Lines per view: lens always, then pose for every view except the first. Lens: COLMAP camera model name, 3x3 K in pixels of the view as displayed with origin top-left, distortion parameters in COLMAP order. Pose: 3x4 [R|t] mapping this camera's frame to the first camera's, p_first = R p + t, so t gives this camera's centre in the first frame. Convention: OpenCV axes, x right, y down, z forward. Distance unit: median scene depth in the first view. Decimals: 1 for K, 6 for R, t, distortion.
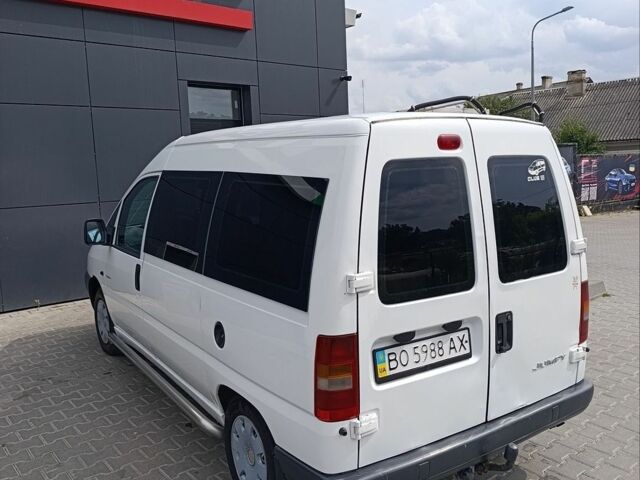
lens RADIAL K [[582.5, 0, 325.3], [0, 582.5, 242.2], [0, 0, 1]] dist [0.073386, -0.144740]
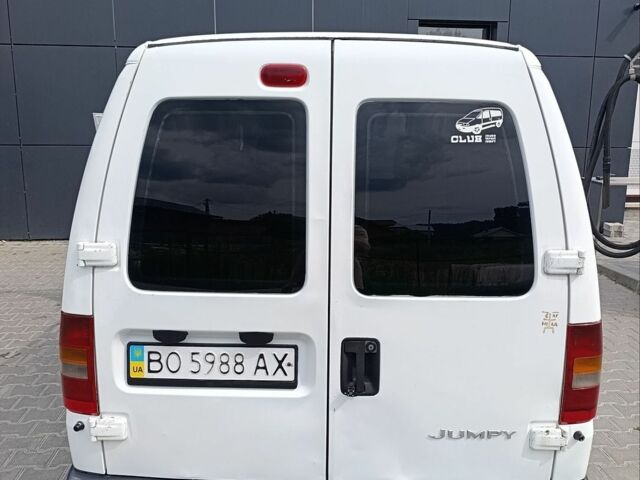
lens RADIAL K [[582.5, 0, 325.3], [0, 582.5, 242.2], [0, 0, 1]] dist [0.073386, -0.144740]
pose [[0.816489, 0.154934, -0.556185, 0.611252], [-0.109634, 0.987400, 0.114112, -0.057871], [0.566857, -0.032194, 0.823187, 0.425877]]
